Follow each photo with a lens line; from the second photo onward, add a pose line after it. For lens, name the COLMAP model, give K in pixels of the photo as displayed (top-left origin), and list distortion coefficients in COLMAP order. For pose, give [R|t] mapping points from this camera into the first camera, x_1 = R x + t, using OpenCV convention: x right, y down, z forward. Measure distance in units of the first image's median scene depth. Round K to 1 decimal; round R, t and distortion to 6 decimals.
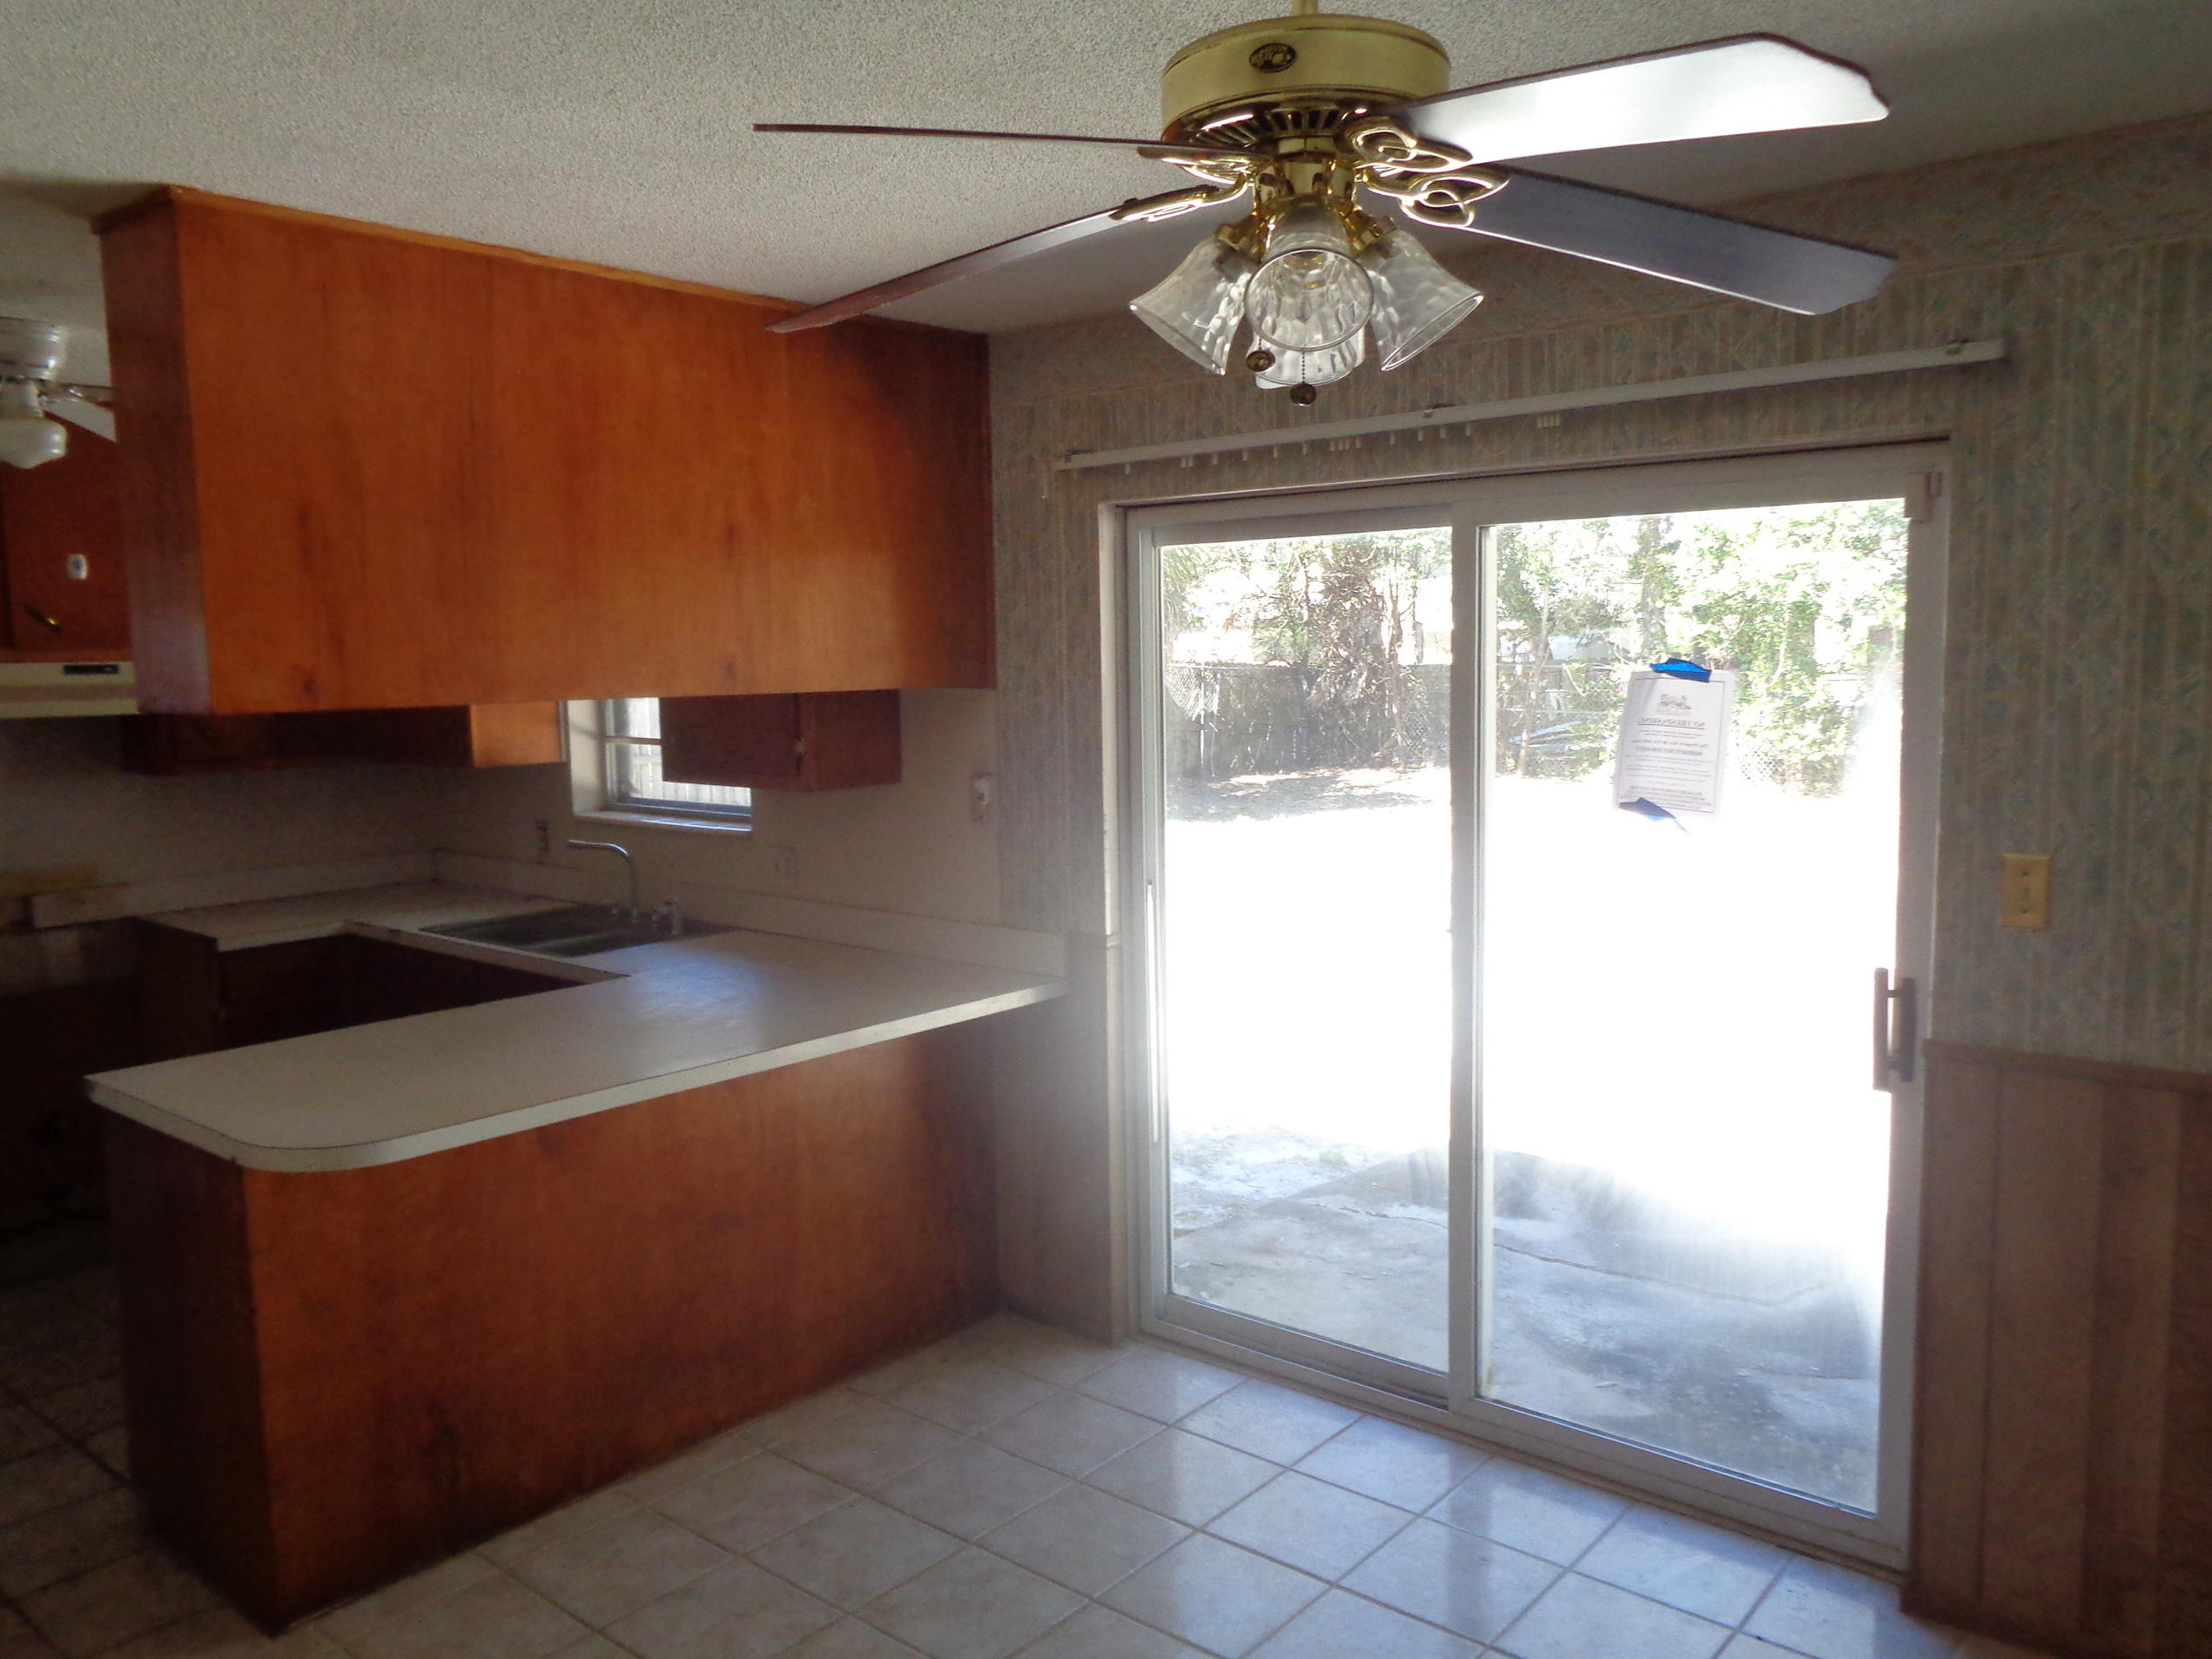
lens RADIAL K [[1698.9, 0, 1102.2], [0, 1698.9, 831.6], [0, 0, 1]] dist [-0.003450, -0.004744]
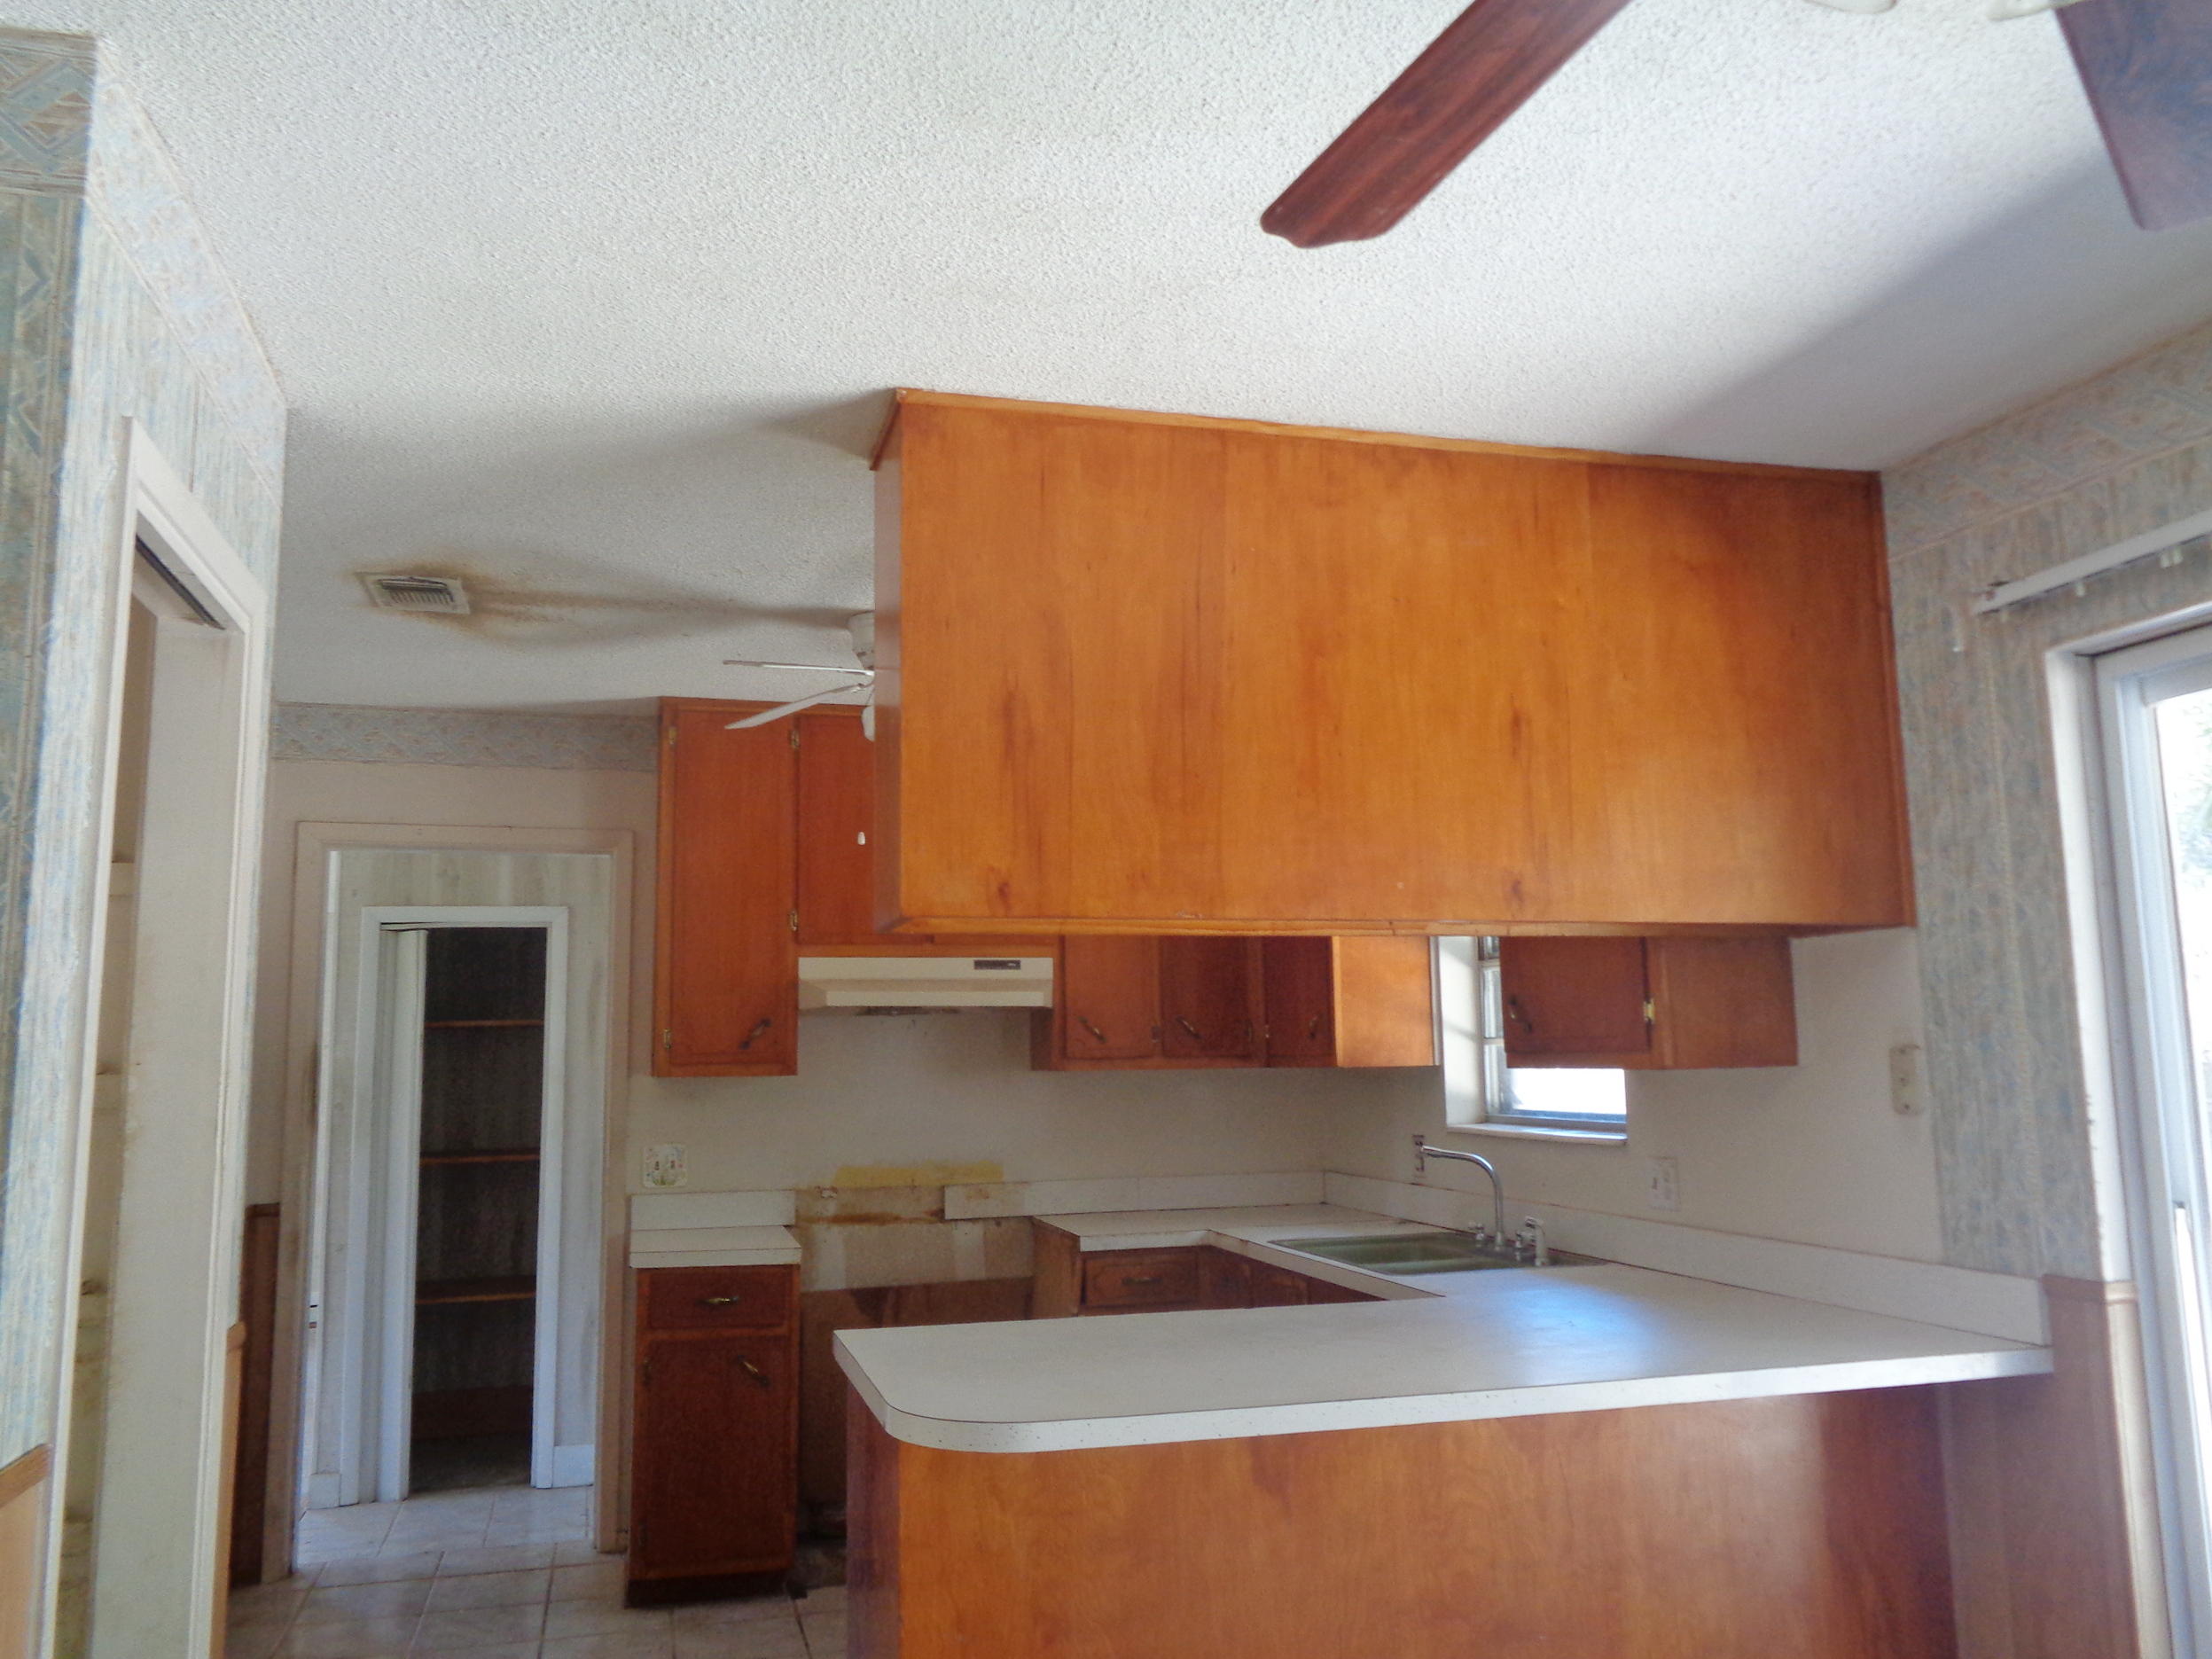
lens RADIAL K [[1699.2, 0, 1102.2], [0, 1699.2, 831.6], [0, 0, 1]] dist [-0.003450, -0.004744]
pose [[0.821936, -0.073831, -0.564774, 0.066178], [-0.061636, 0.974211, -0.217057, 0.056830], [0.566235, 0.213217, 0.796189, 0.216842]]
